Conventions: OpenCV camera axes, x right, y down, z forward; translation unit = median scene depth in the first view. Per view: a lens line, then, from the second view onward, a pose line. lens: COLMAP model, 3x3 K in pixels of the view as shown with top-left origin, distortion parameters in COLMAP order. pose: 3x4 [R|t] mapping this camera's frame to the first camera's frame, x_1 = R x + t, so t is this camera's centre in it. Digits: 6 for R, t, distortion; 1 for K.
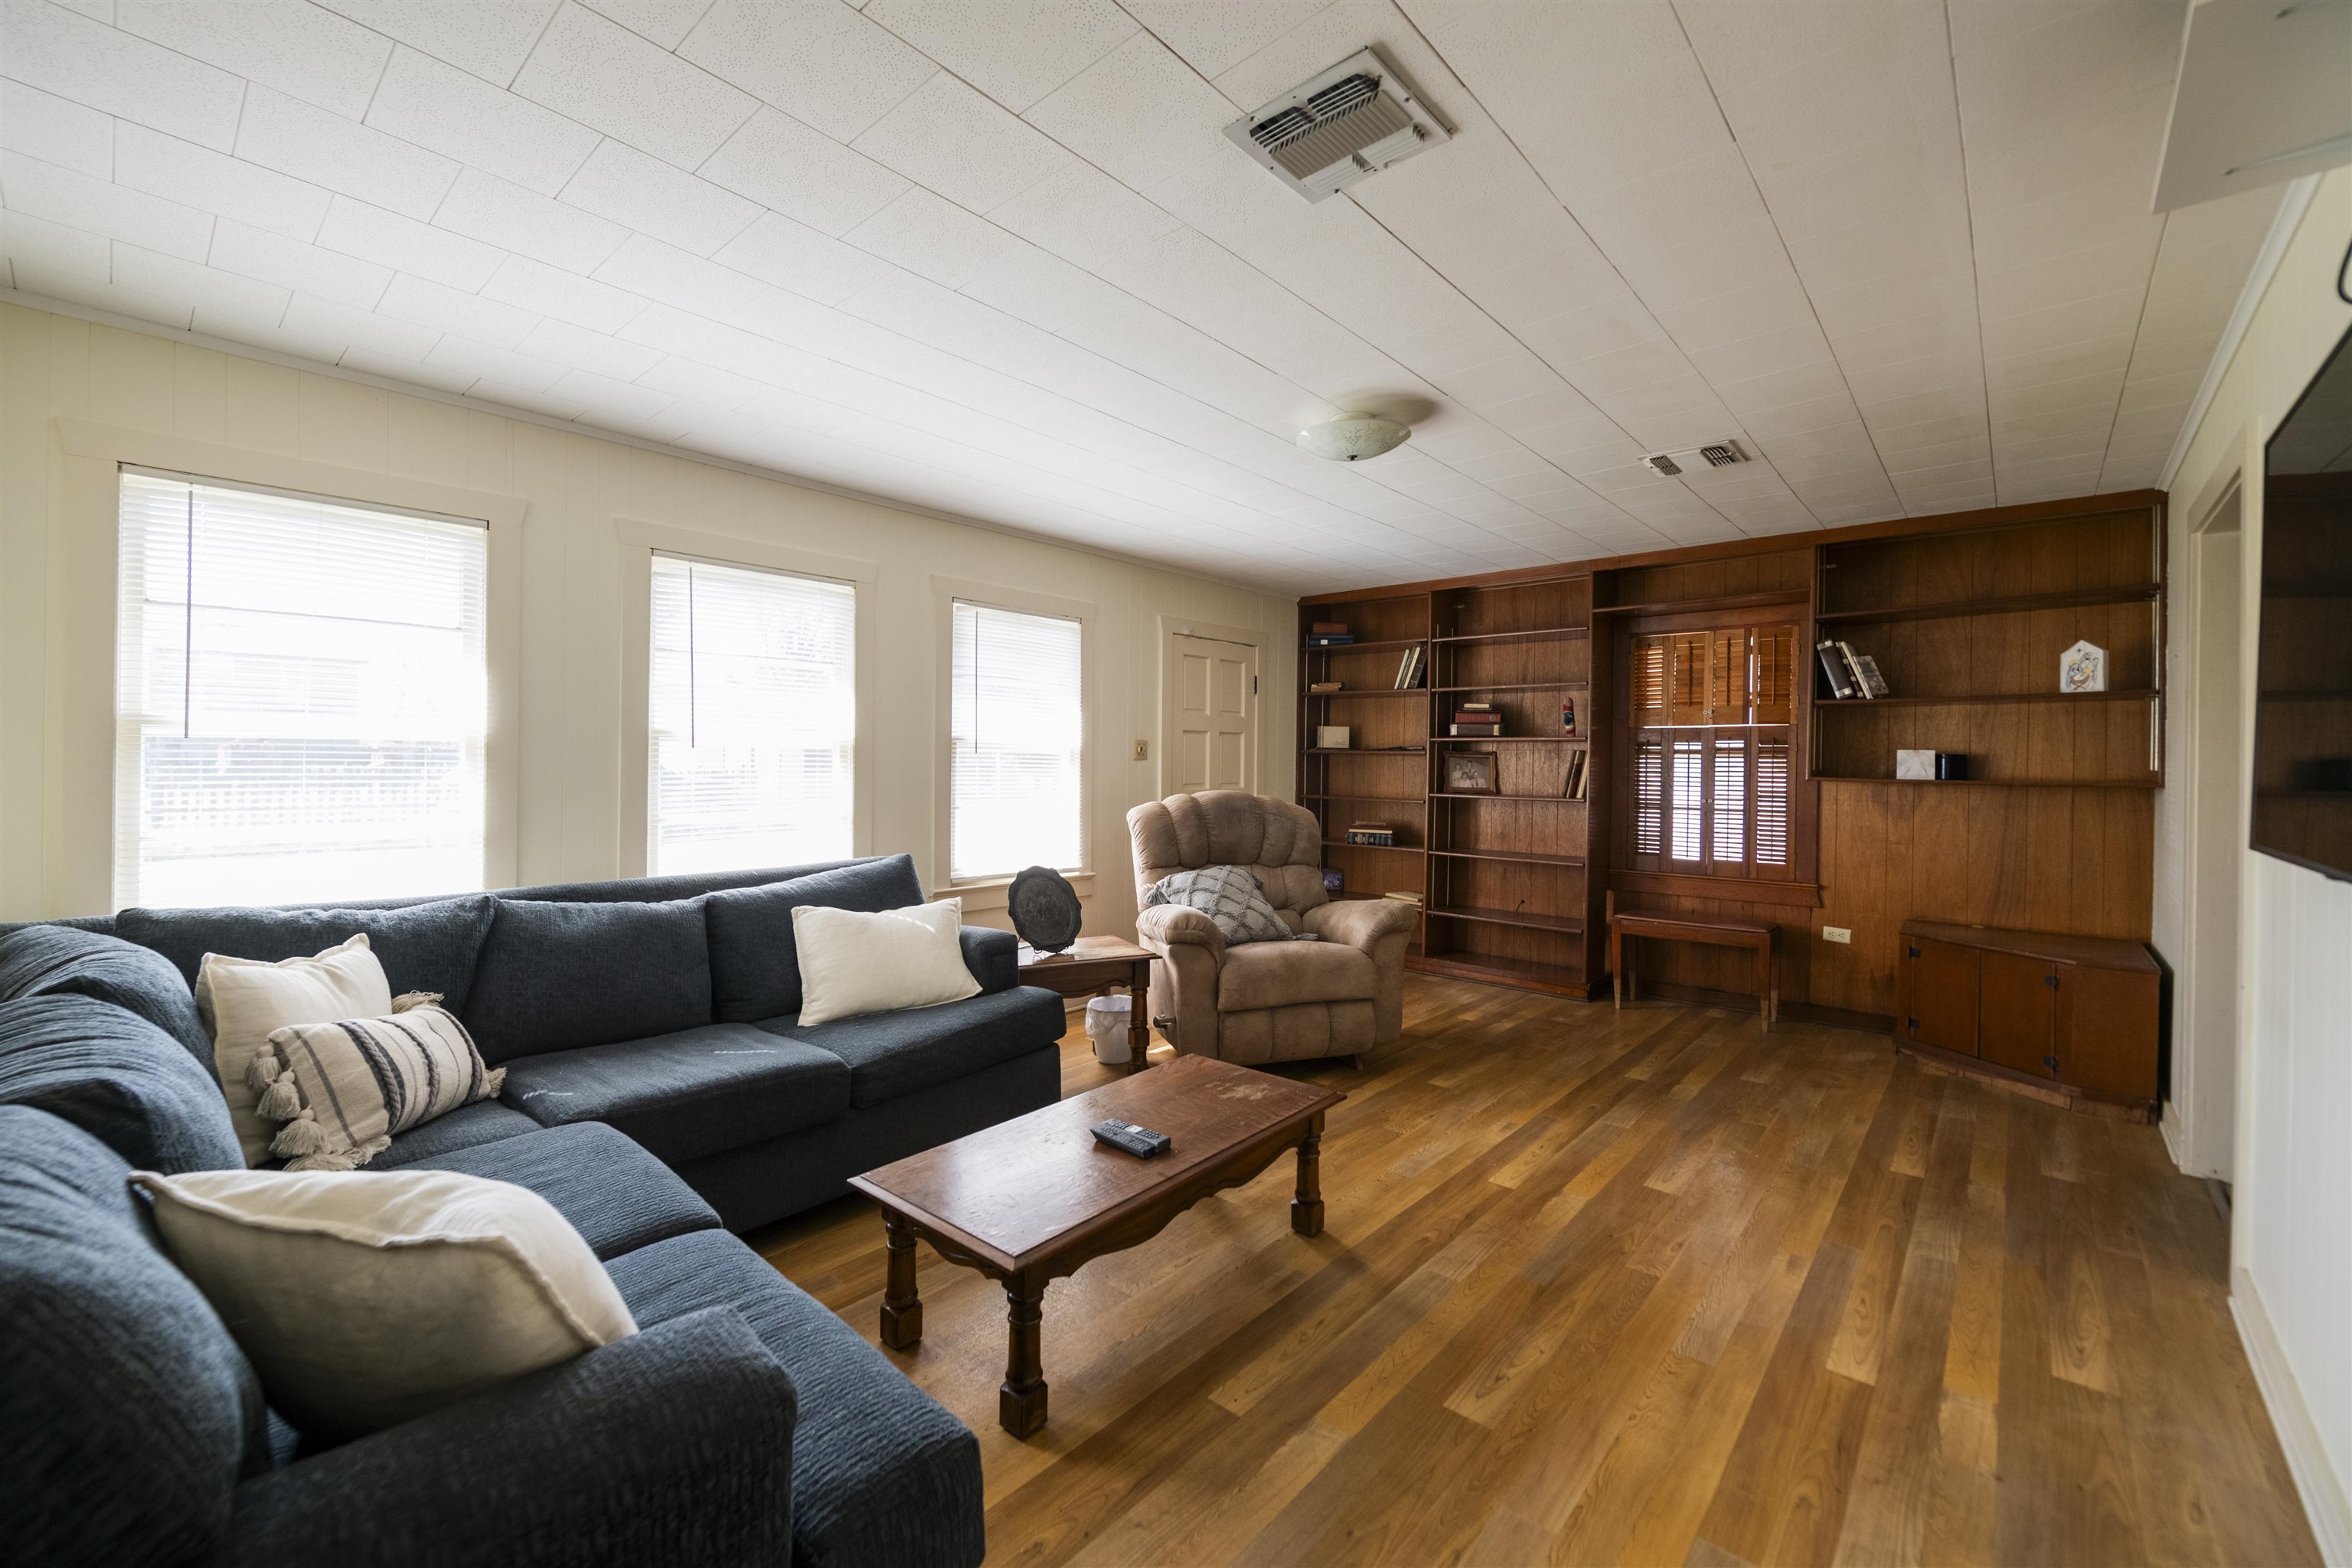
lens RADIAL K [[959.0, 0, 1165.1], [0, 959.0, 775.7], [0, 0, 1]] dist [-0.000931, -0.000494]
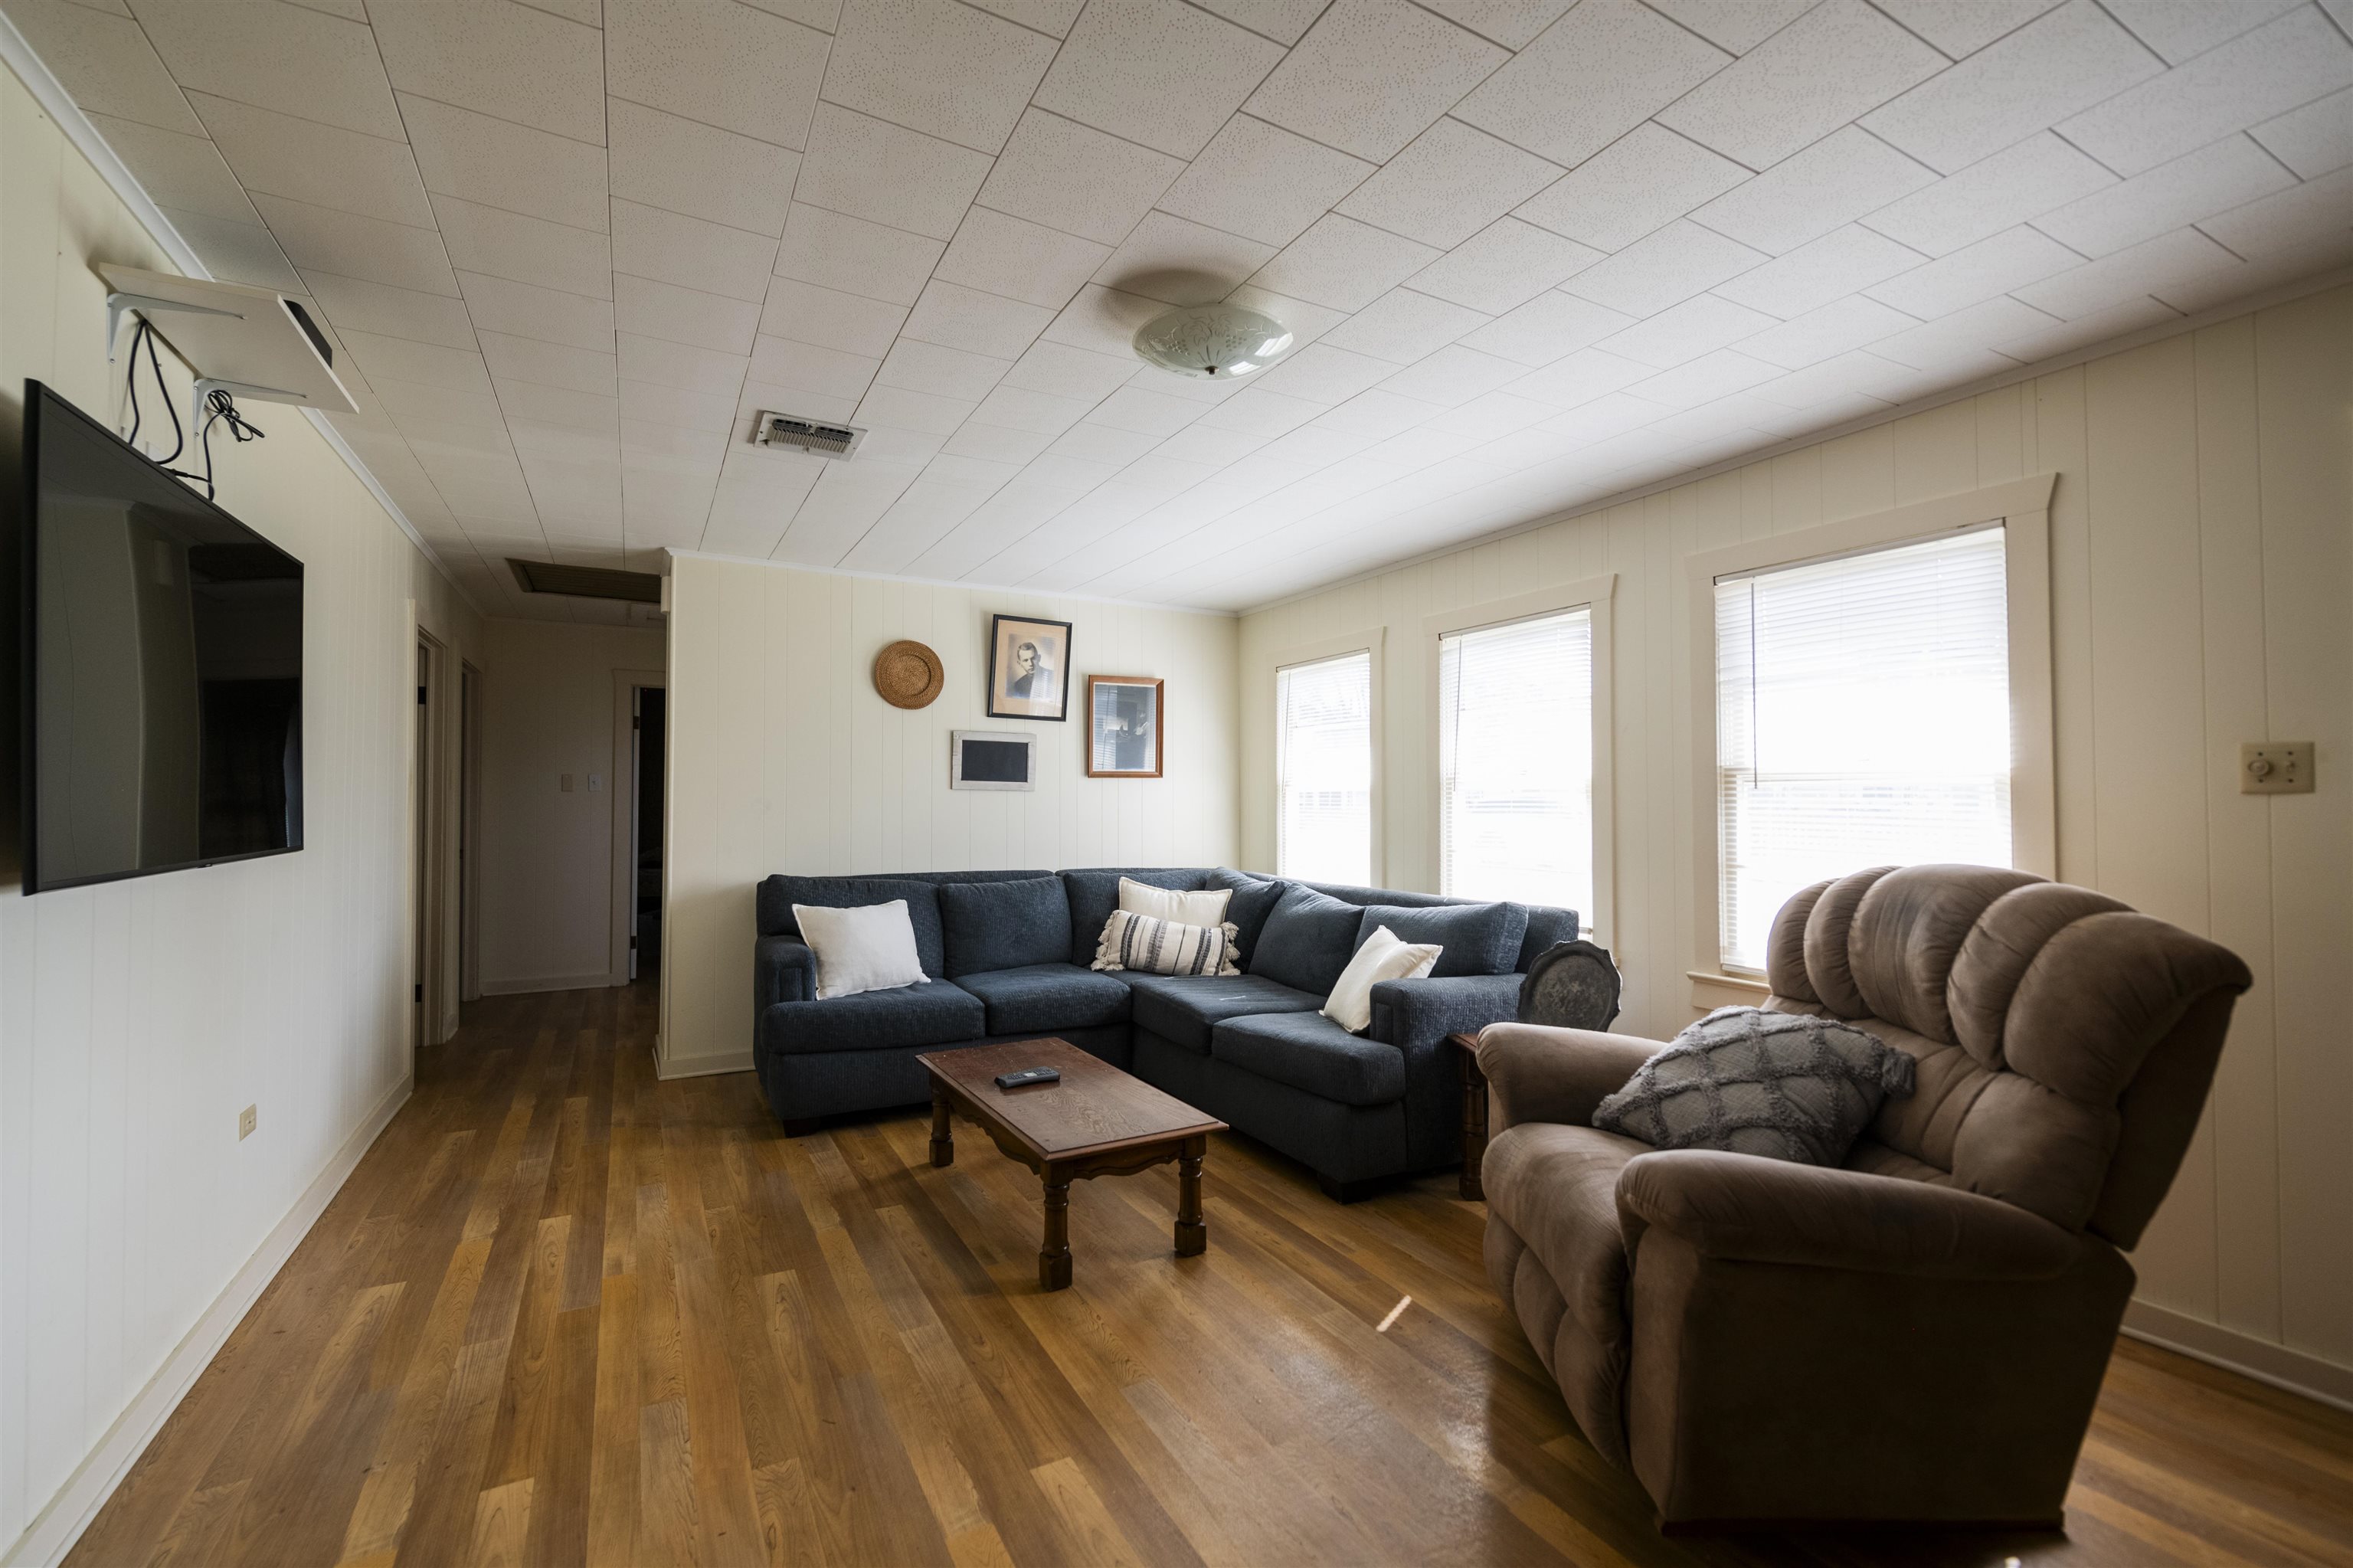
lens RADIAL K [[1010.1, 0, 1173.0], [0, 1010.1, 785.2], [0, 0, 1]] dist [0.034599, 0.000067]
pose [[-0.344295, -0.012777, -0.938775, 1.336677], [-0.009118, 0.999906, -0.010266, -0.031556], [0.938817, 0.005025, -0.344379, 1.800194]]
